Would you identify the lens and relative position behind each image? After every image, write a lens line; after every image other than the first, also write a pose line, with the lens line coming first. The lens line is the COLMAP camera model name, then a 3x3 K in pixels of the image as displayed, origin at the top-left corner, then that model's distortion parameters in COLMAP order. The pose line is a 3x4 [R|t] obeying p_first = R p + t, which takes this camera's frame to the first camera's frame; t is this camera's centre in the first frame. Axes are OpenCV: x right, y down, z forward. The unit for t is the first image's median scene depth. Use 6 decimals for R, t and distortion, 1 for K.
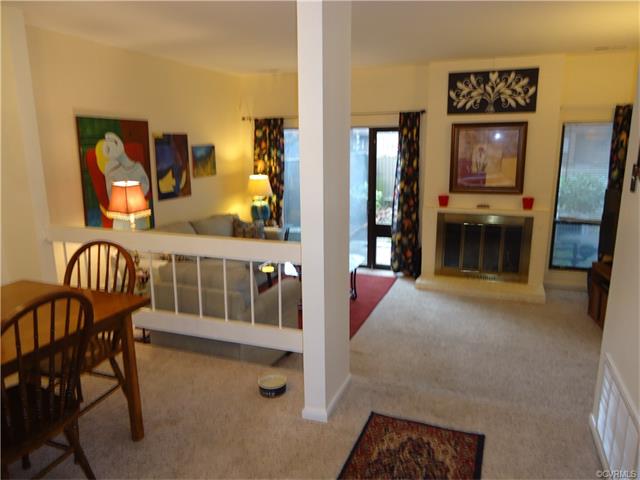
lens RADIAL K [[463.8, 0, 323.3], [0, 463.8, 237.0], [0, 0, 1]] dist [-0.004988, 0.012791]
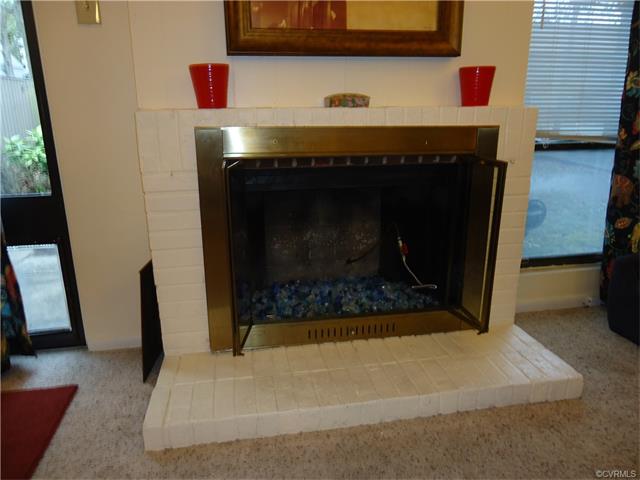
lens RADIAL K [[463.8, 0, 323.1], [0, 463.8, 238.3], [0, 0, 1]] dist [-0.004988, 0.012791]
pose [[0.867315, -0.126366, 0.481453, 0.188222], [0.107311, 0.991963, 0.067042, -0.000781], [-0.486055, -0.006481, 0.873904, 0.787557]]
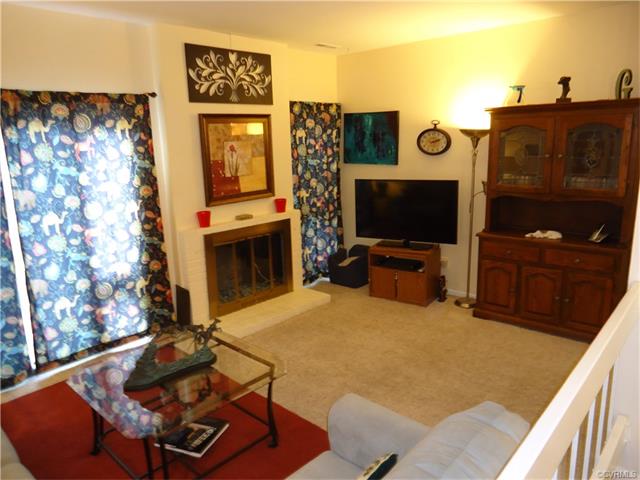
lens RADIAL K [[463.8, 0, 318.6], [0, 463.8, 240.5], [0, 0, 1]] dist [-0.004988, 0.012791]
pose [[0.396794, -0.196138, 0.896708, -0.363700], [0.219123, 0.968900, 0.114967, -0.096035], [-0.891370, 0.150871, 0.427432, 0.567056]]
